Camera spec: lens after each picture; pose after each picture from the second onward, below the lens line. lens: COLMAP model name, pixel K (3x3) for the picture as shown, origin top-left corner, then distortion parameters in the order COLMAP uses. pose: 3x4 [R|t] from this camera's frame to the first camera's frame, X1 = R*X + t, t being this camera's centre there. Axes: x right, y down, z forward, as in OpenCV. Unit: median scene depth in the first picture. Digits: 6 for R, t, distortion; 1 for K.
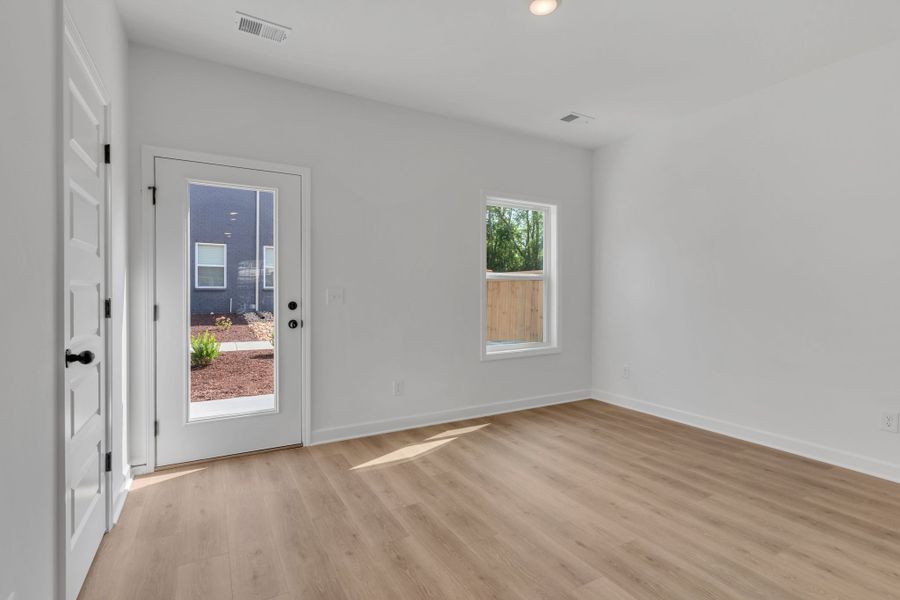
lens RADIAL K [[430.6, 0, 470.0], [0, 430.6, 294.4], [0, 0, 1]] dist [0.003801, 0.000580]
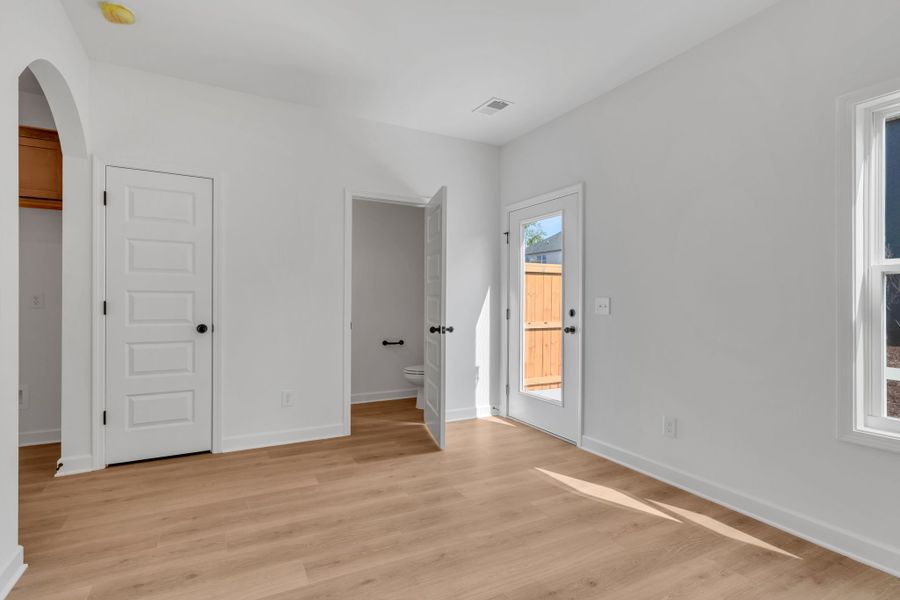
lens RADIAL K [[436.1, 0, 450.0], [0, 436.1, 300.0], [0, 0, 1]] dist [0.027611, 0.000285]
pose [[-0.036484, -0.007497, -0.999306, 0.765816], [-0.007895, 0.999943, -0.007213, 0.005107], [0.999303, 0.007626, -0.036541, 0.791898]]
